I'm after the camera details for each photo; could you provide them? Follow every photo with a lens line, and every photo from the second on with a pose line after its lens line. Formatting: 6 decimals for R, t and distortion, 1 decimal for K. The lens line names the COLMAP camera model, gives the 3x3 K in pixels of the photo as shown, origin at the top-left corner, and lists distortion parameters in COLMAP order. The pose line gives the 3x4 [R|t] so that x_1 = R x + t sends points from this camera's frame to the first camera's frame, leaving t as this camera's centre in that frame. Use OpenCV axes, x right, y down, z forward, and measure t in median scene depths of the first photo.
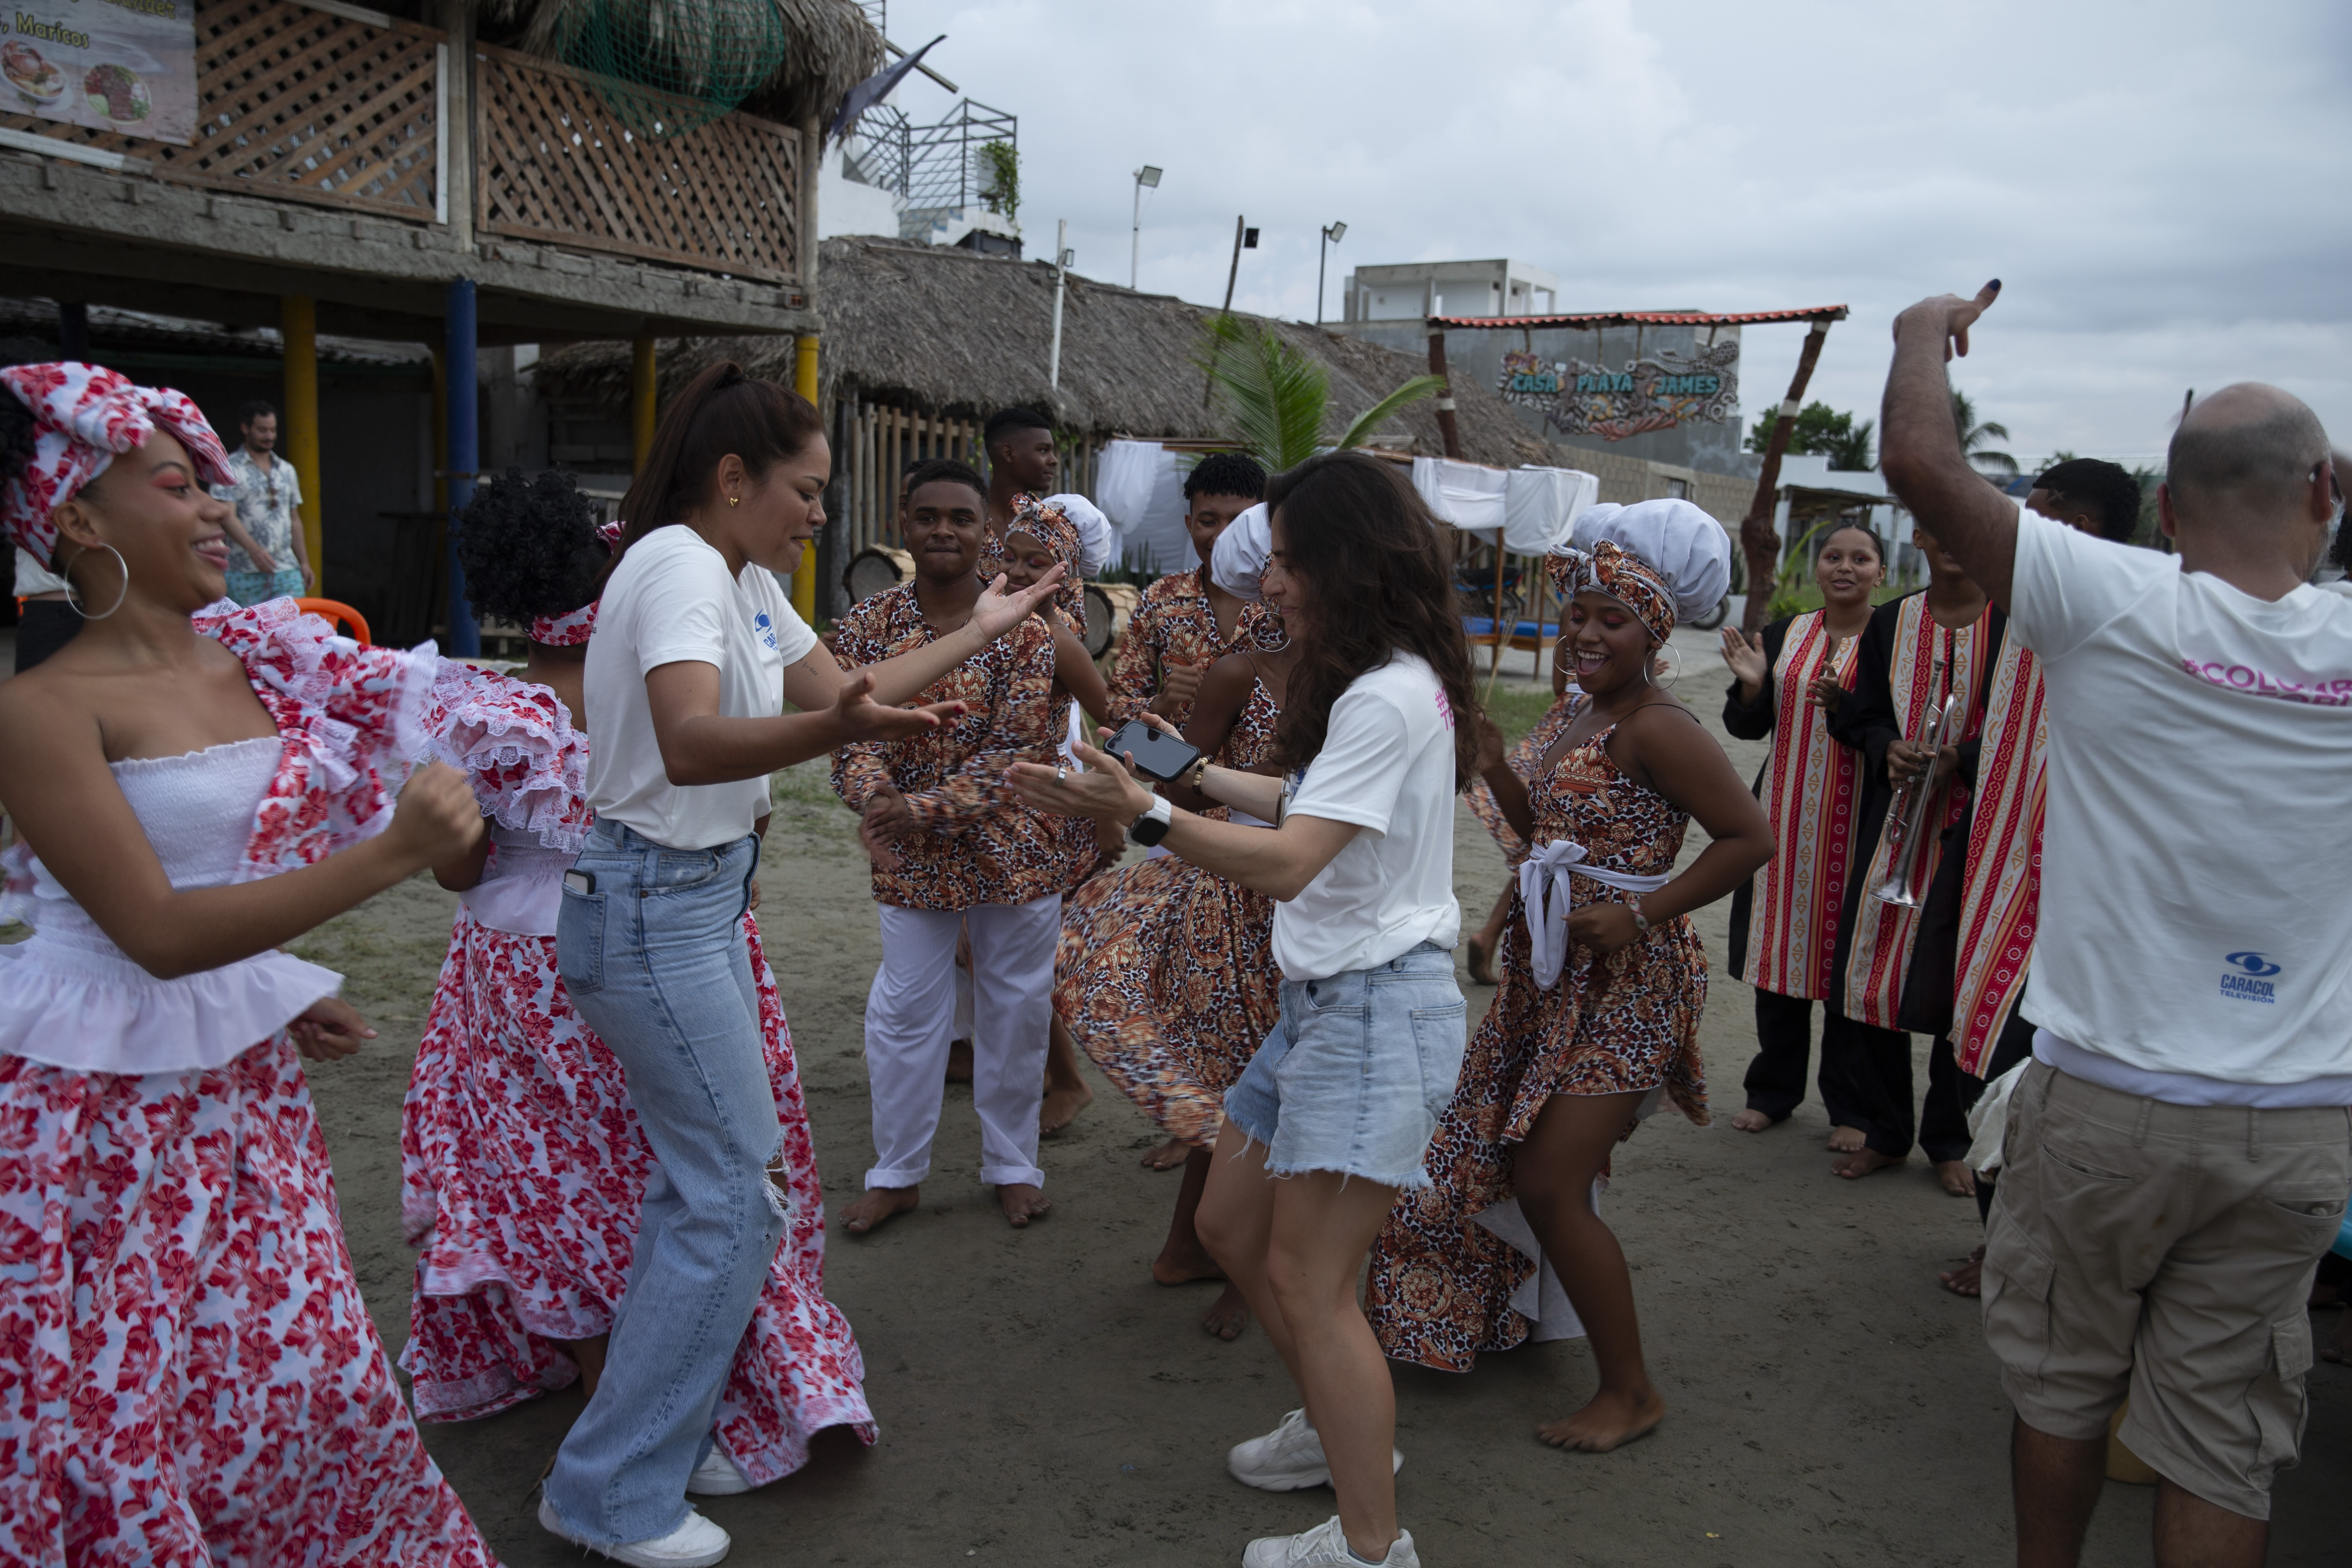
lens RADIAL K [[1987.4, 0, 1176.0], [0, 1987.4, 784.0], [0, 0, 1]] dist [-0.076385, 0.159342]
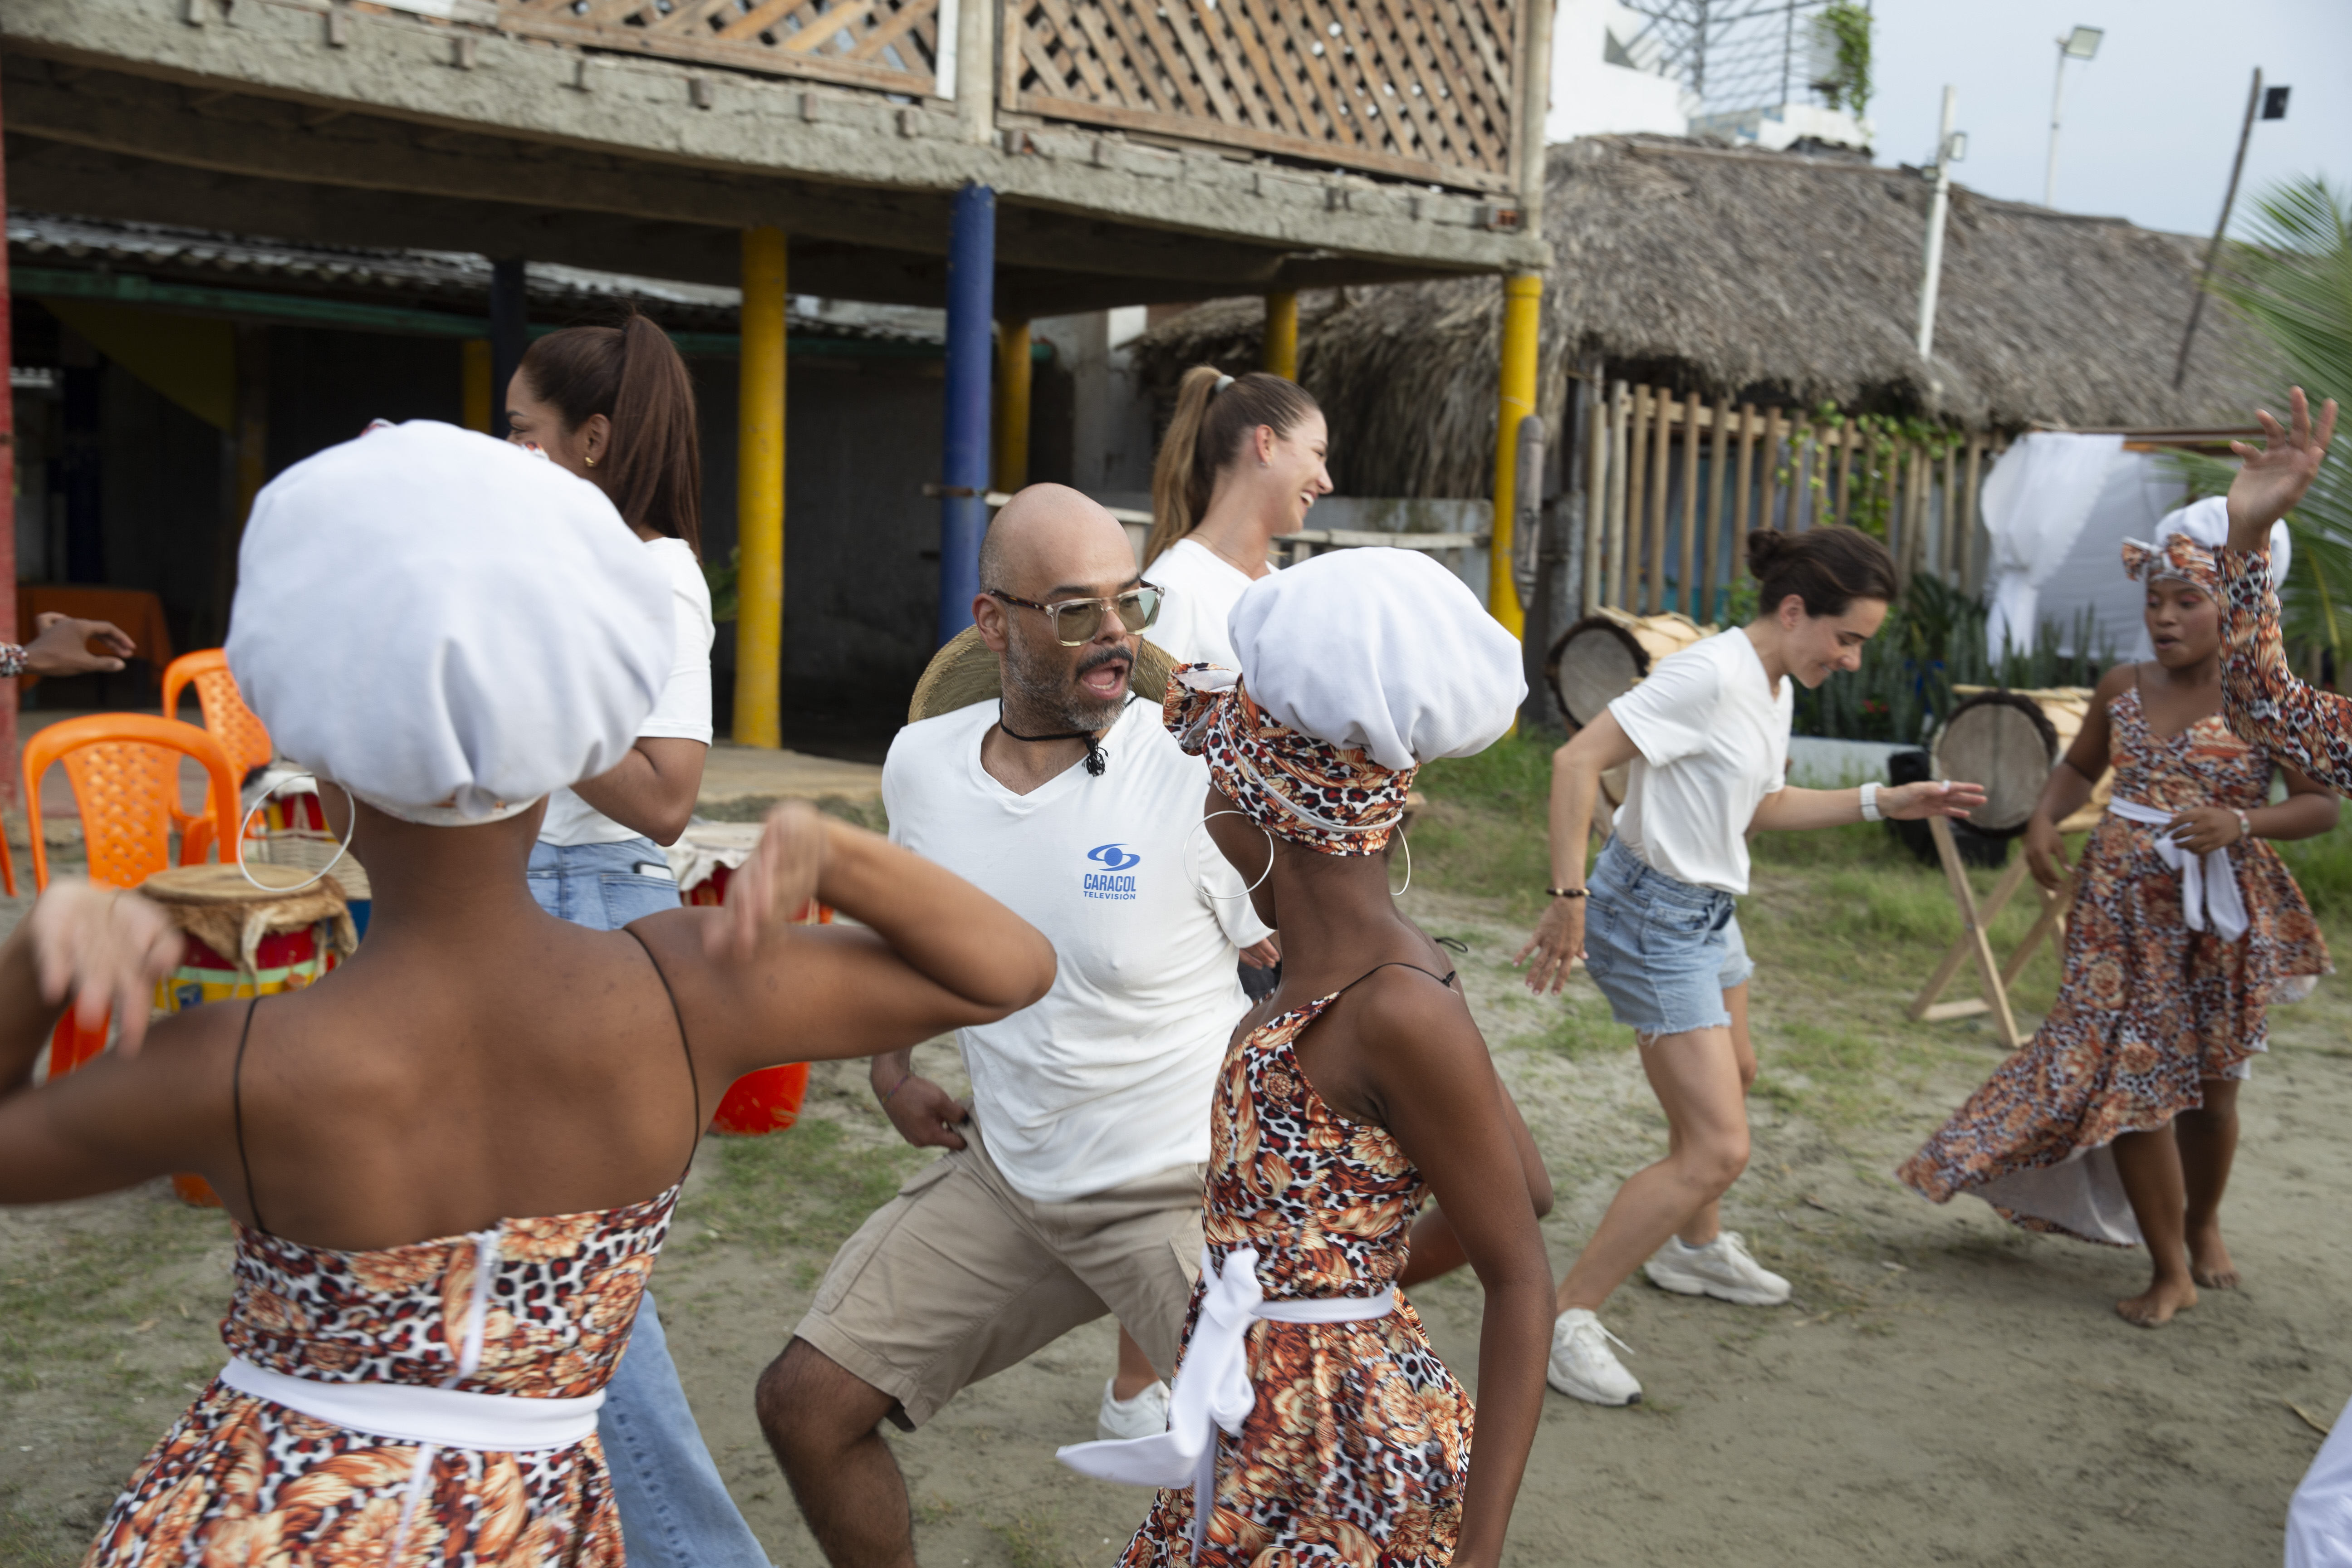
lens RADIAL K [[2462.5, 0, 1176.0], [0, 2462.5, 784.0], [0, 0, 1]] dist [0.014170, 0.132900]
pose [[0.942556, 0.032179, -0.332495, -0.026162], [-0.047244, 0.998186, -0.037321, -0.032405], [0.330691, 0.050886, 0.942366, 0.249626]]
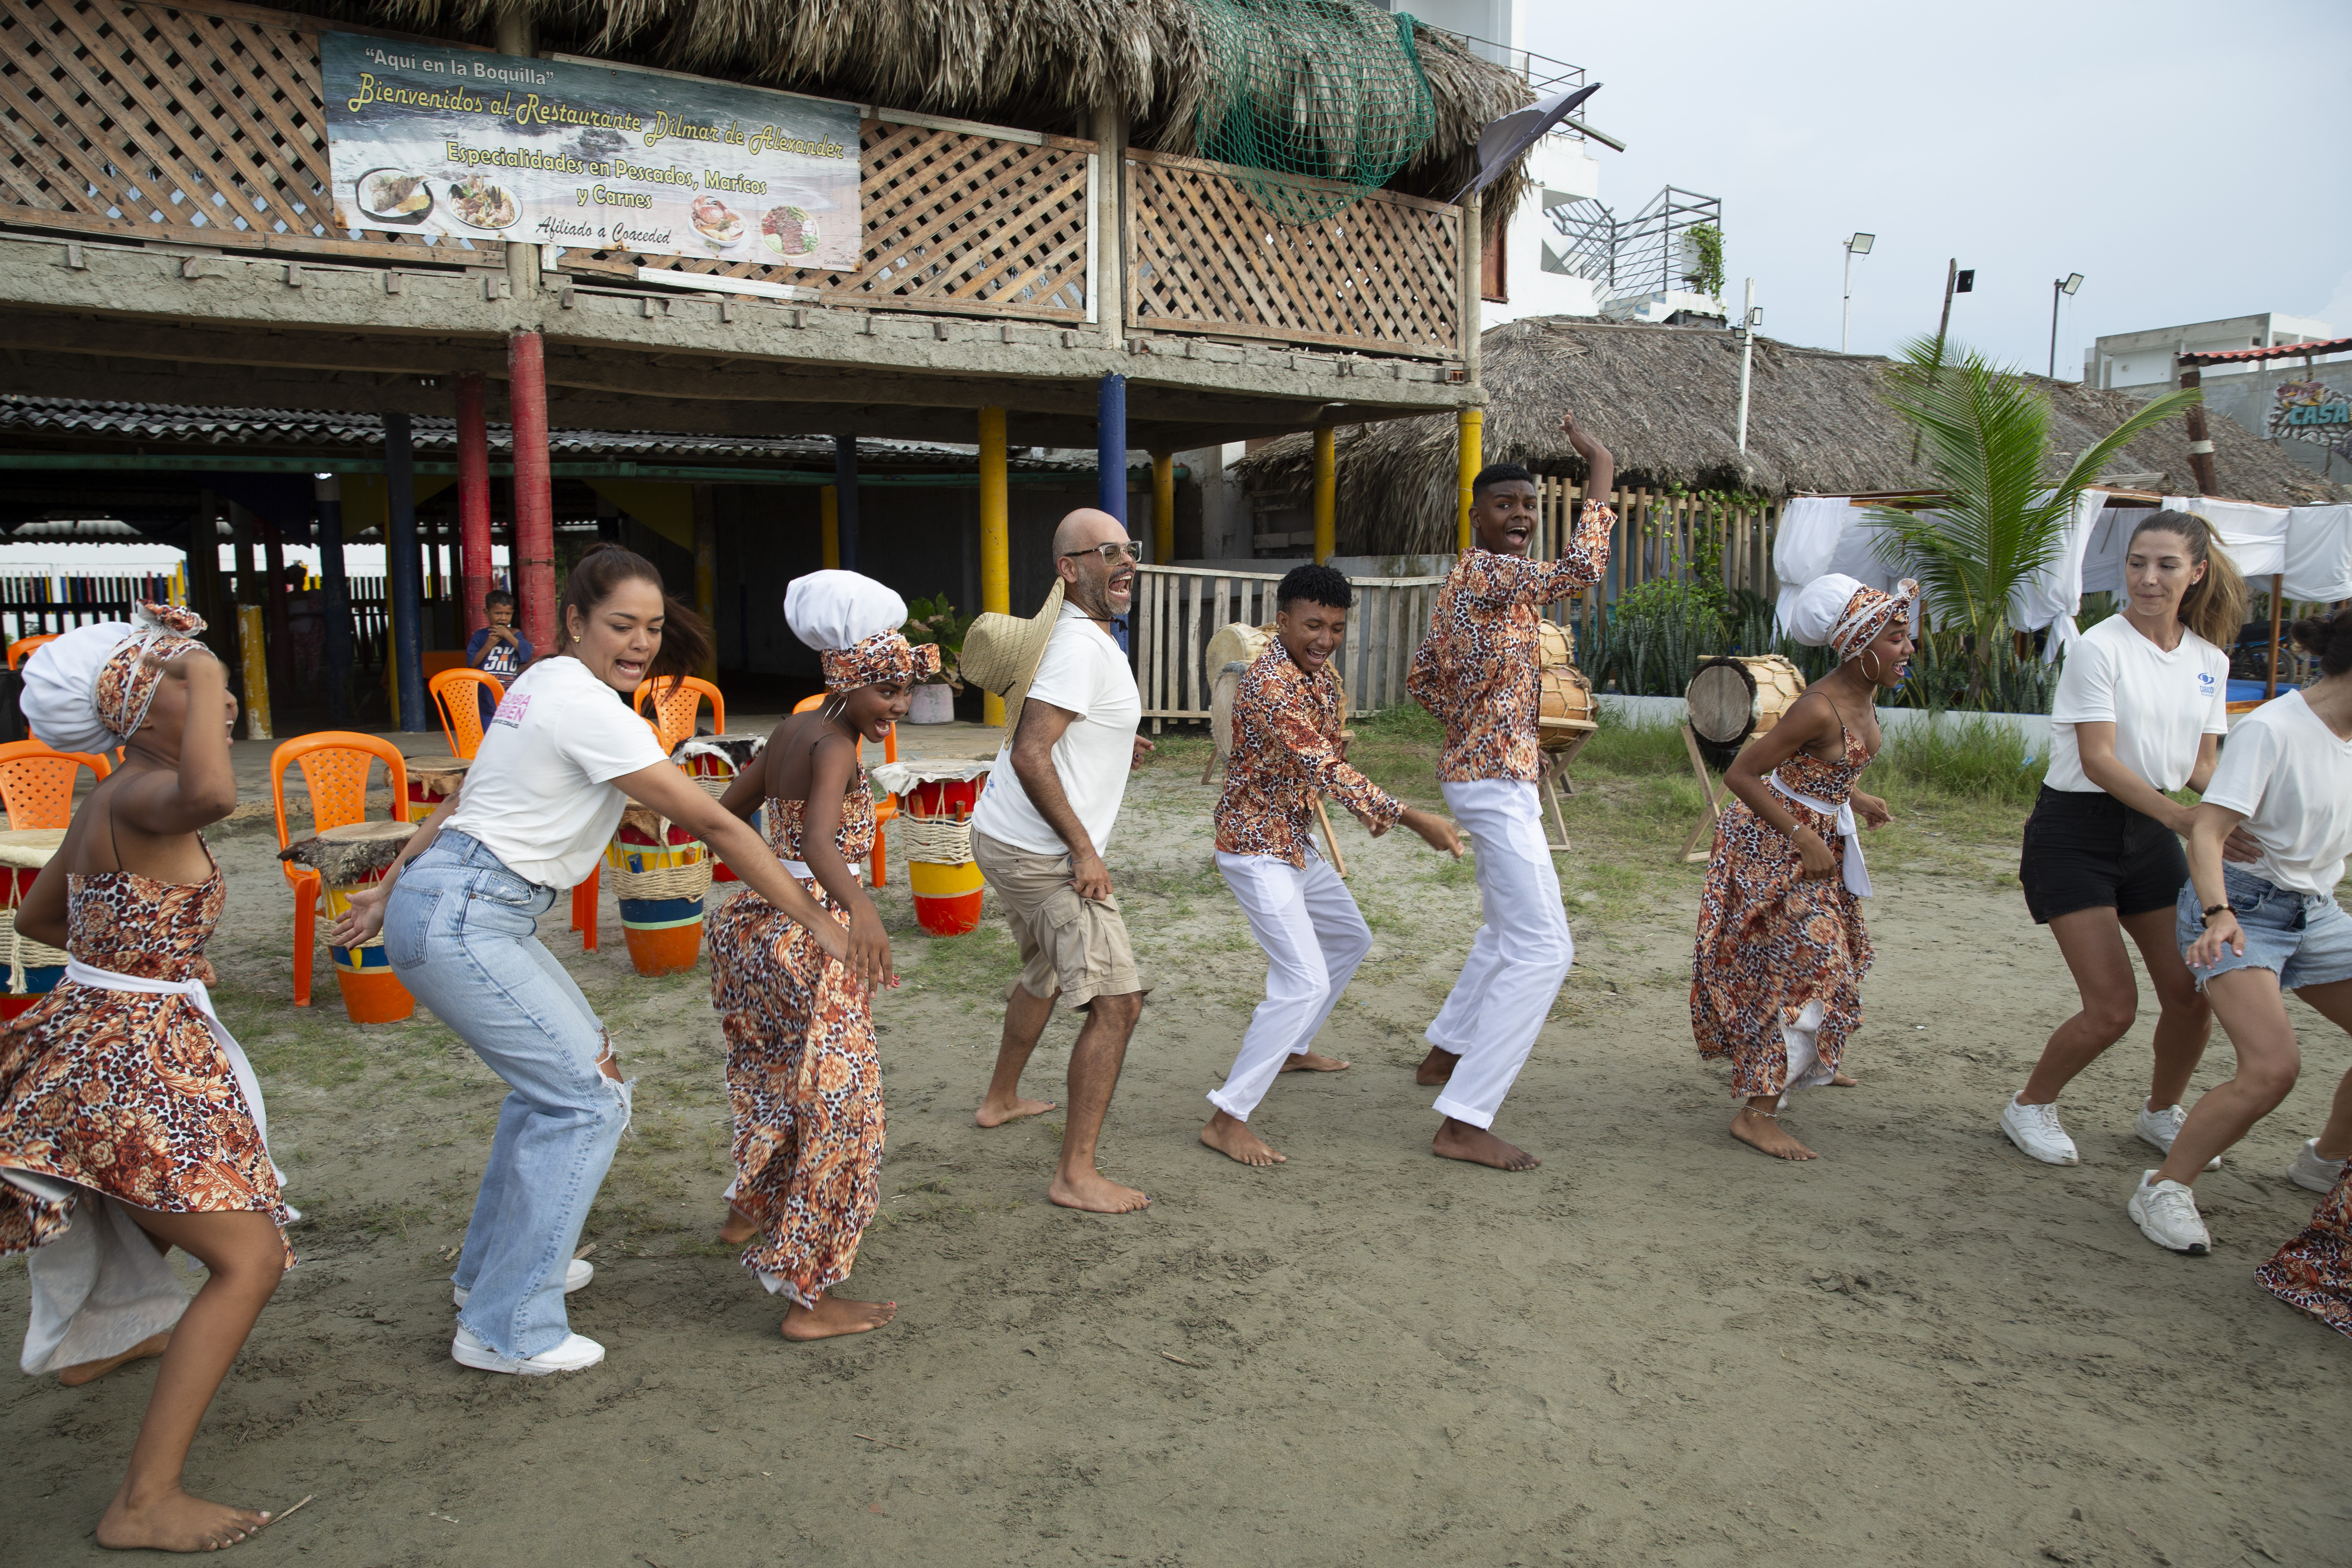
lens RADIAL K [[1639.2, 0, 1176.0], [0, 1639.2, 784.0], [0, 0, 1]] dist [-0.099710, 0.097429]
pose [[0.908113, 0.006589, -0.418674, 0.025109], [-0.015273, 0.999732, -0.017395, -0.023984], [0.418447, 0.022191, 0.907970, 0.215445]]
